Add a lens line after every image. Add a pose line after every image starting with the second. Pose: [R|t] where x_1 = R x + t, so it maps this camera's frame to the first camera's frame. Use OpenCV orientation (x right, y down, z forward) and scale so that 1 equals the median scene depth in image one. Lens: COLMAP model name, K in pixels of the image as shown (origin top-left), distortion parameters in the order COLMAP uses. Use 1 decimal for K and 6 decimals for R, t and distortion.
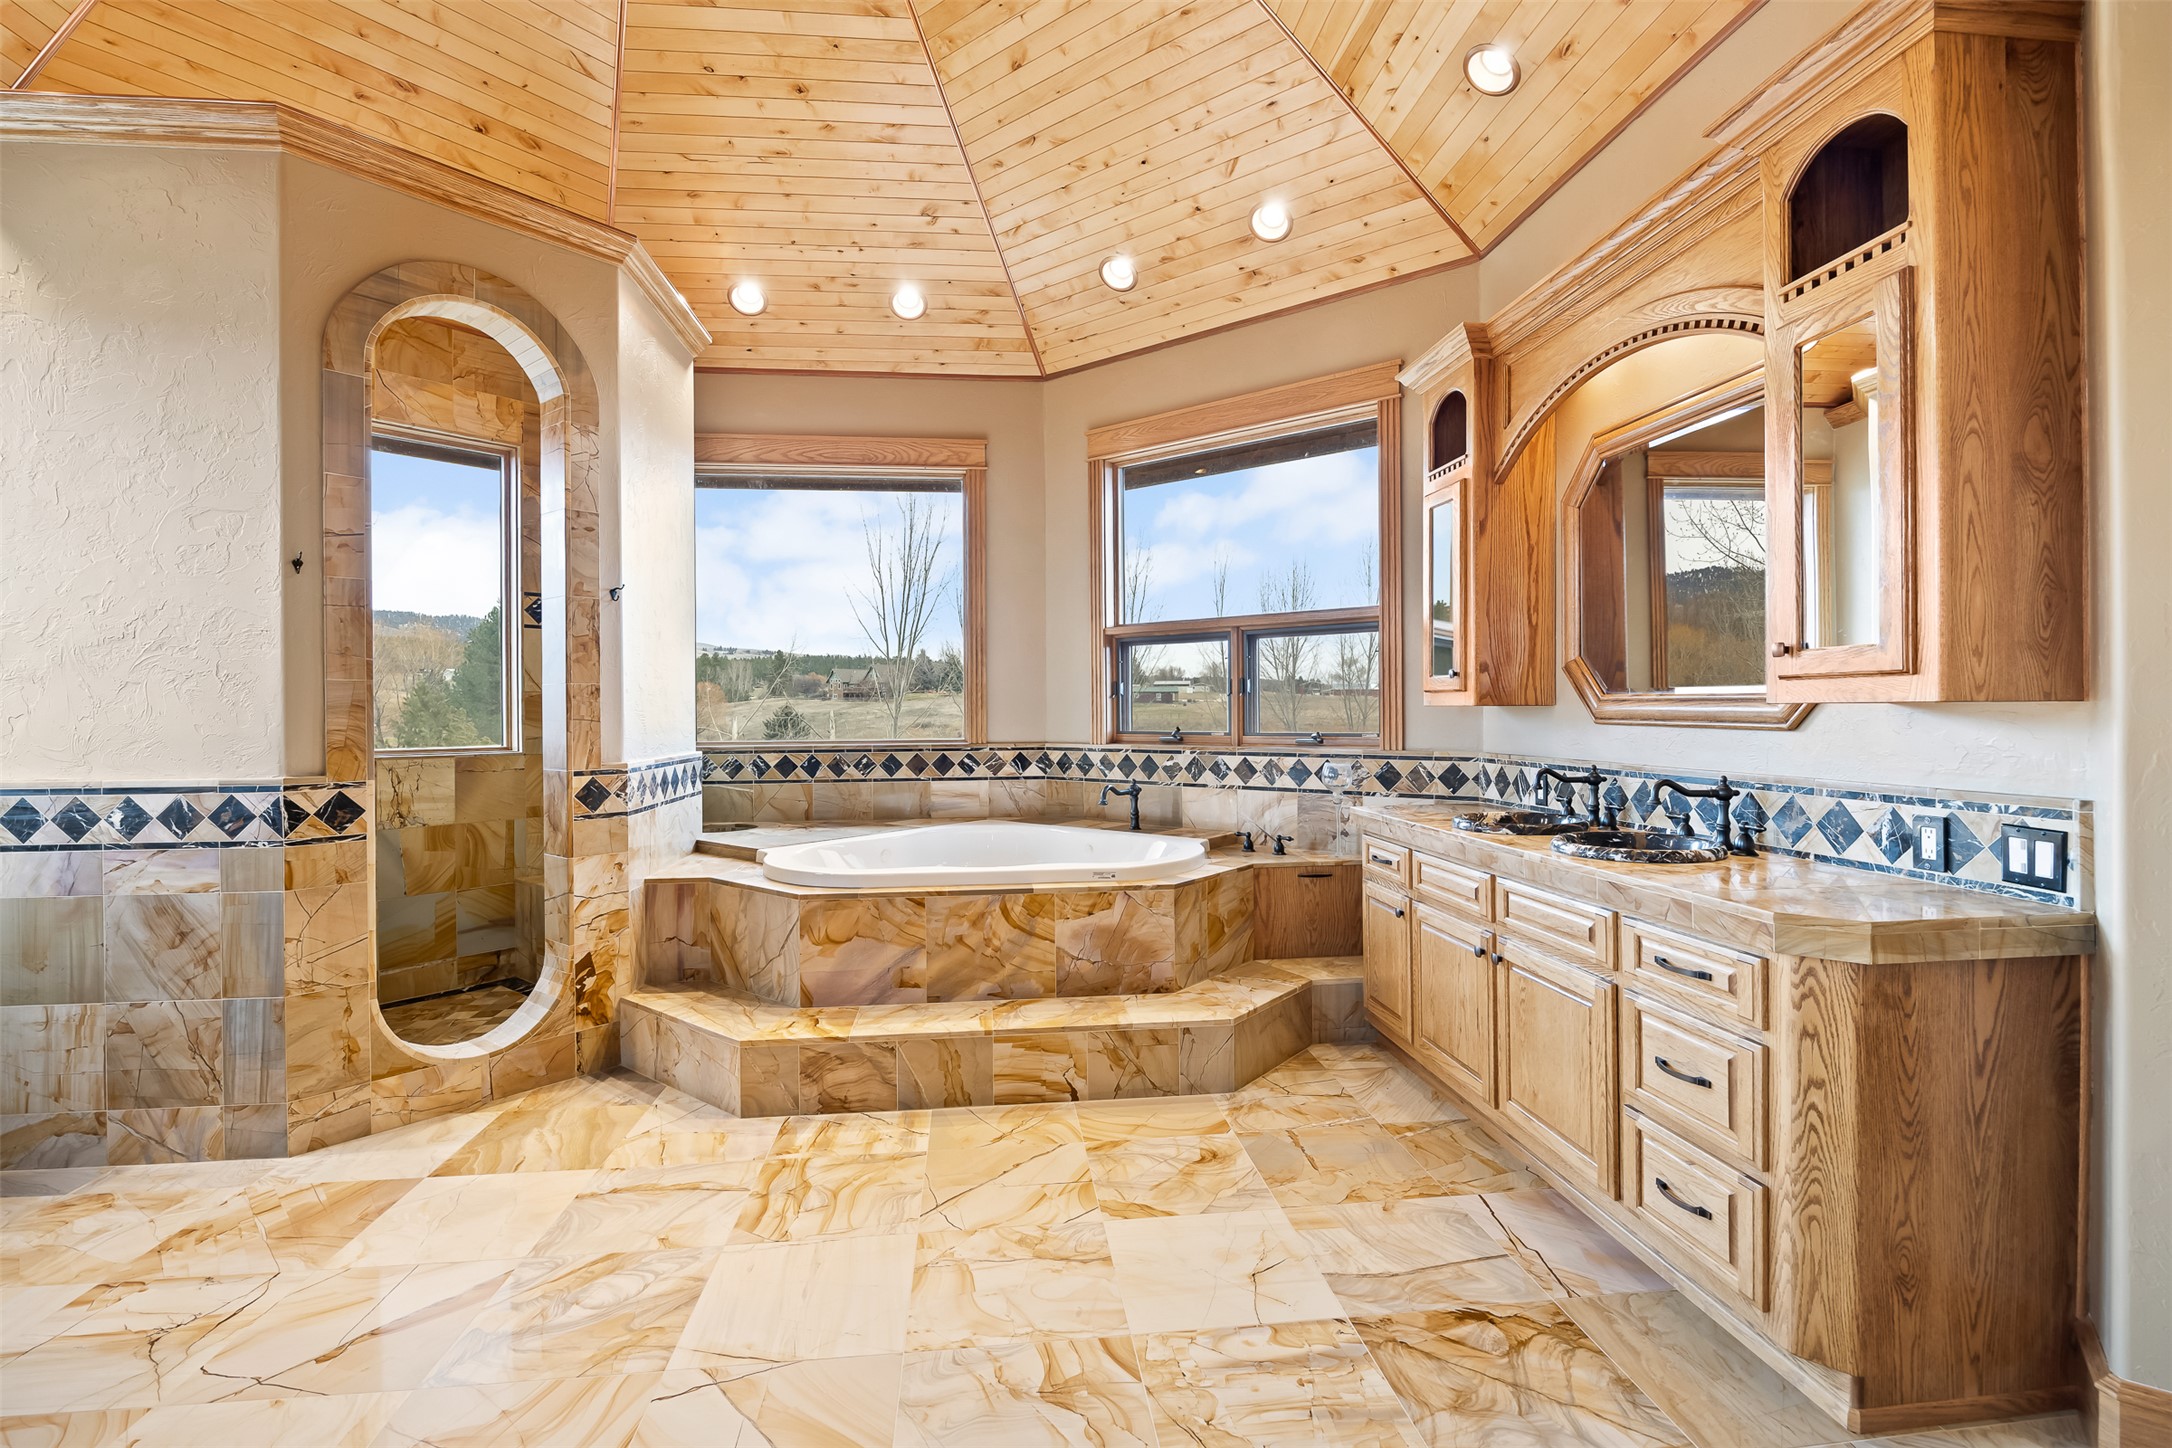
lens RADIAL K [[993.0, 0, 1090.9], [0, 993.0, 714.9], [0, 0, 1]] dist [-0.015431, 0.004256]
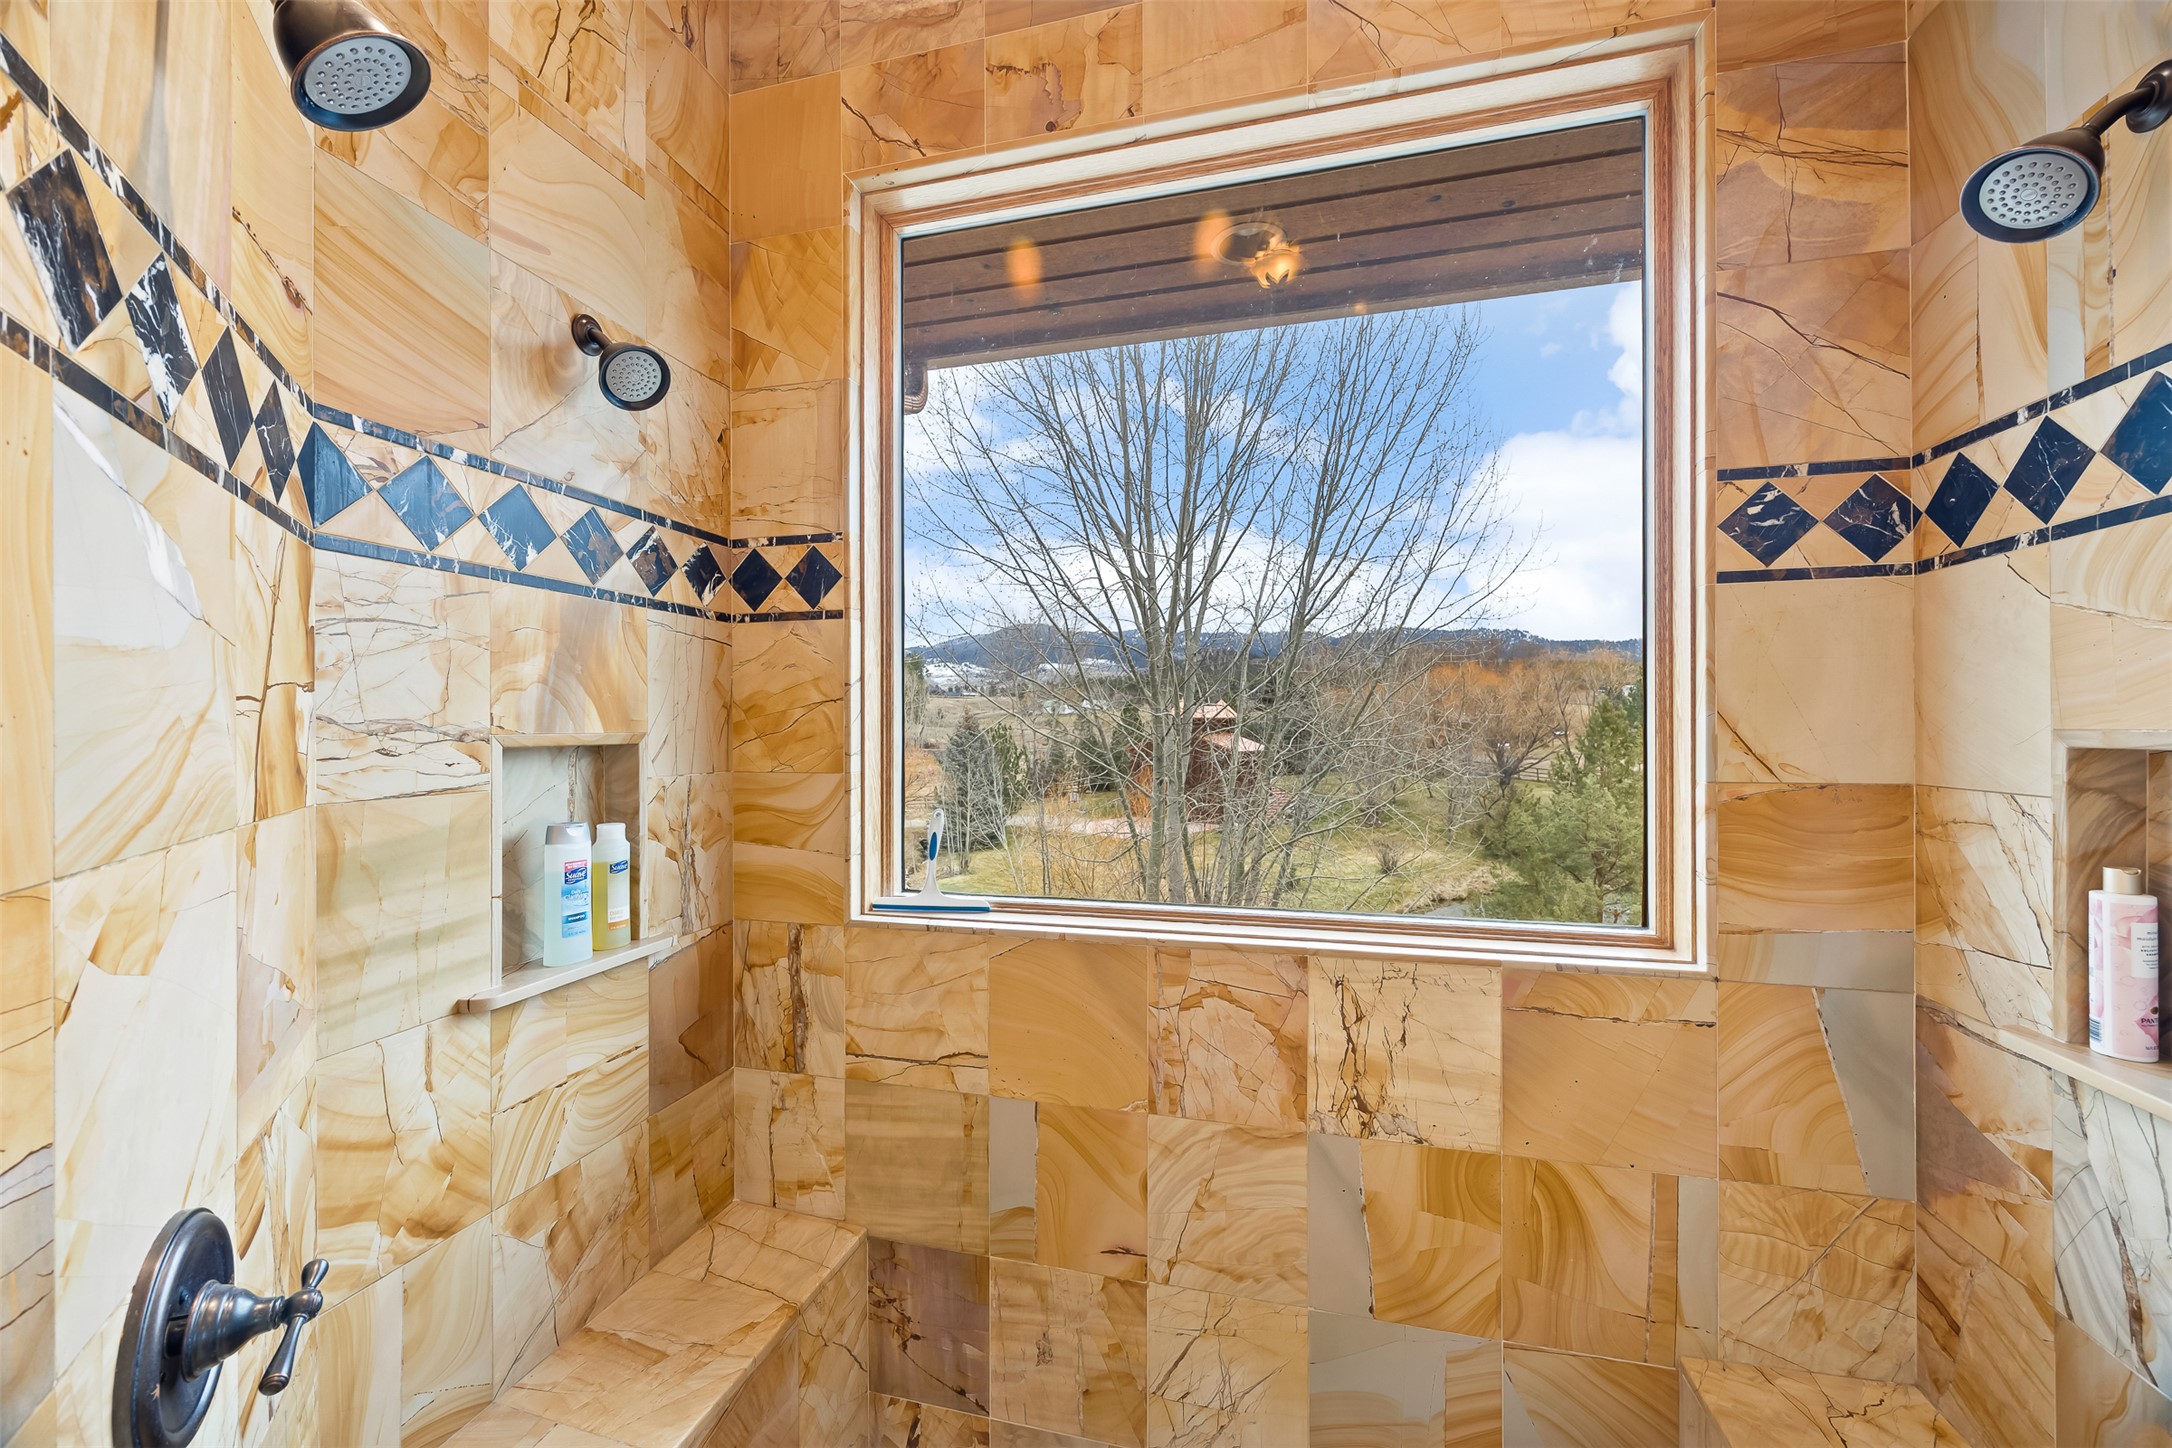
lens RADIAL K [[845.6, 0, 1082.7], [0, 845.6, 721.3], [0, 0, 1]] dist [-0.002632, 0.000404]
pose [[0.404387, -0.000448, -0.914588, -0.539716], [-0.004794, 0.999985, -0.002609, -0.055517], [0.914575, 0.005439, 0.404379, 0.933861]]
